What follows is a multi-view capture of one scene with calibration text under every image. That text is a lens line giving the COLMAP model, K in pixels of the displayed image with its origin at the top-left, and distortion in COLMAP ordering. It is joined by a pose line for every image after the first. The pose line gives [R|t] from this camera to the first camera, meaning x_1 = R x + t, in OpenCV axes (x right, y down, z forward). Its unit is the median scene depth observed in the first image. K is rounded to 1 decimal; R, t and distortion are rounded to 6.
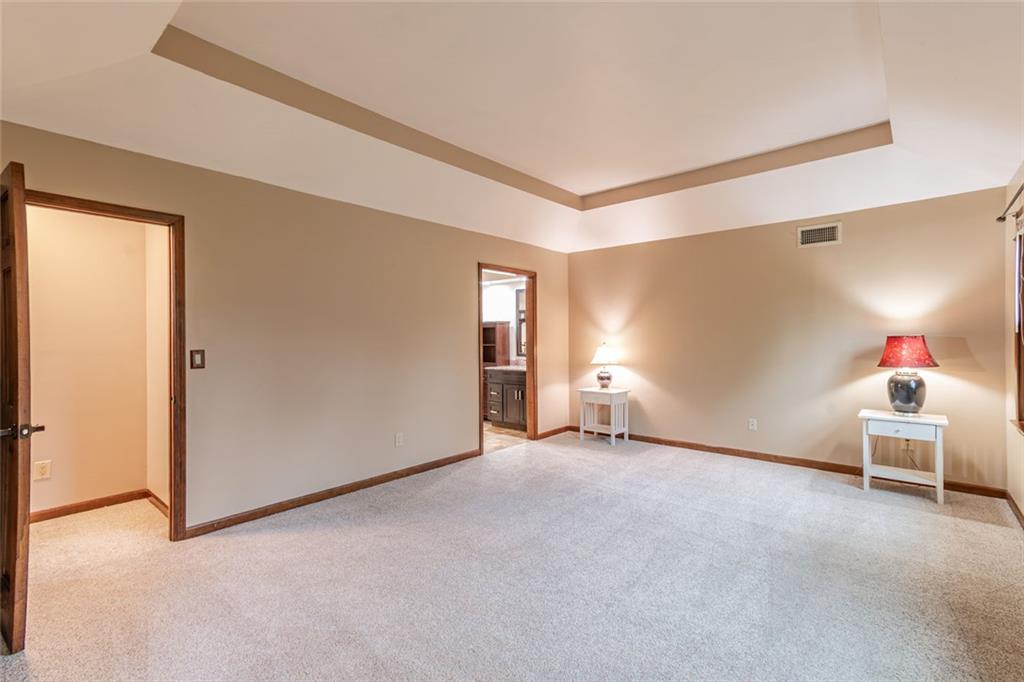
lens RADIAL K [[461.1, 0, 511.2], [0, 461.1, 335.9], [0, 0, 1]] dist [-0.000188, 0.007512]
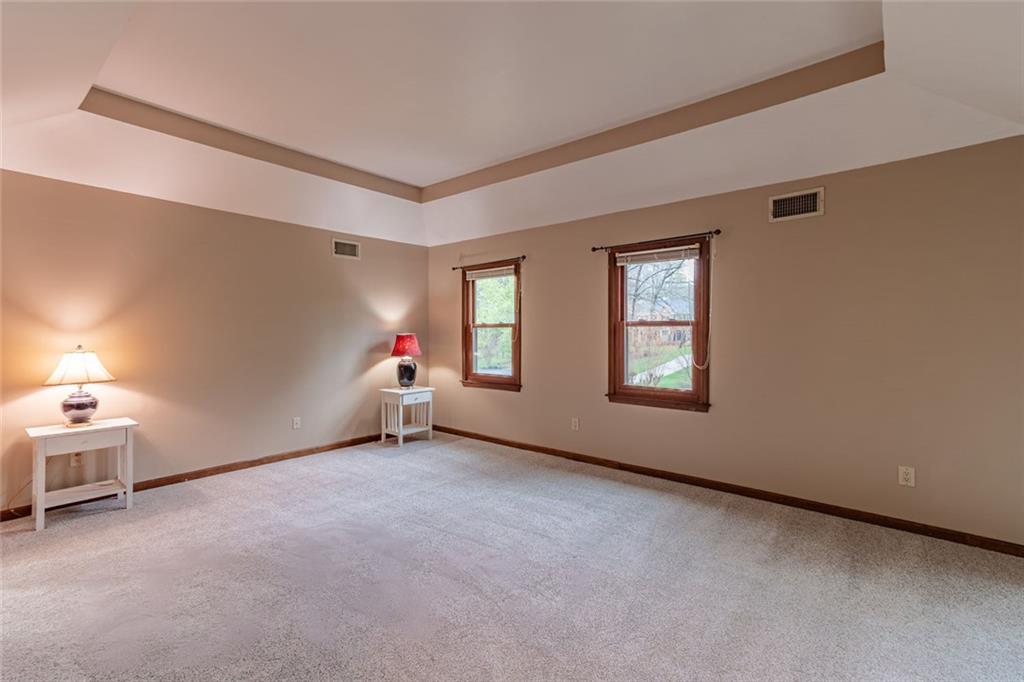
lens RADIAL K [[461.1, 0, 507.2], [0, 461.1, 338.5], [0, 0, 1]] dist [-0.000188, 0.007512]
pose [[-0.021085, -0.008987, 0.999737, -0.579664], [0.000025, 0.999960, 0.008989, 0.000099], [-0.999778, 0.000215, -0.021084, 0.682400]]
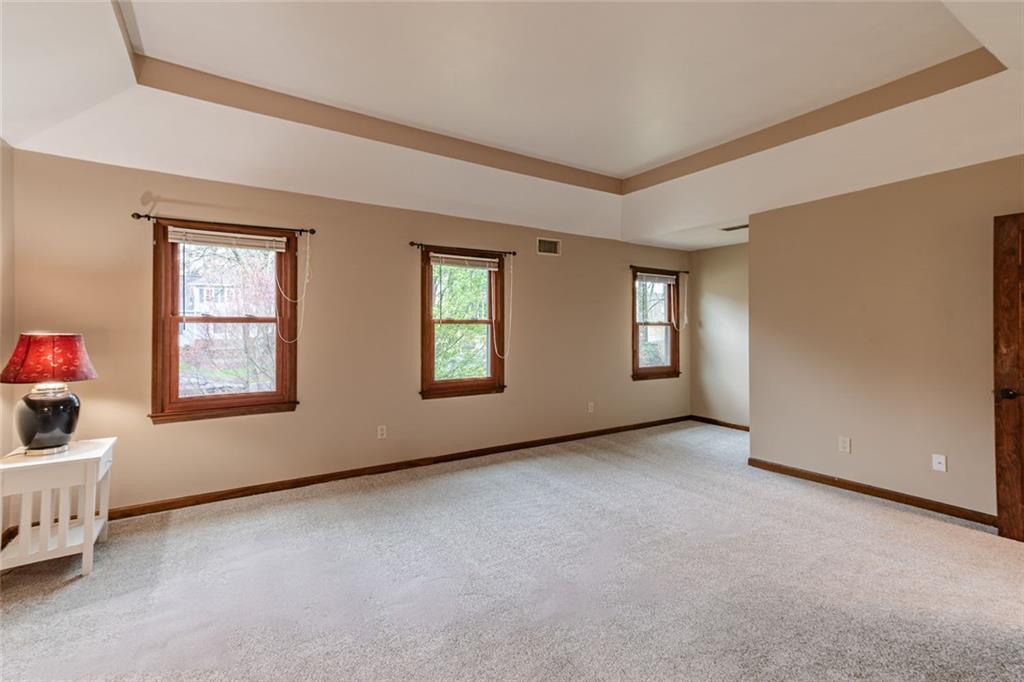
lens RADIAL K [[461.1, 0, 529.5], [0, 461.1, 323.0], [0, 0, 1]] dist [-0.000188, 0.007512]
pose [[-0.967541, 0.001751, 0.252708, -0.005927], [-0.000075, 0.999974, -0.007217, -0.012626], [-0.252714, -0.007001, -0.967516, 1.414123]]
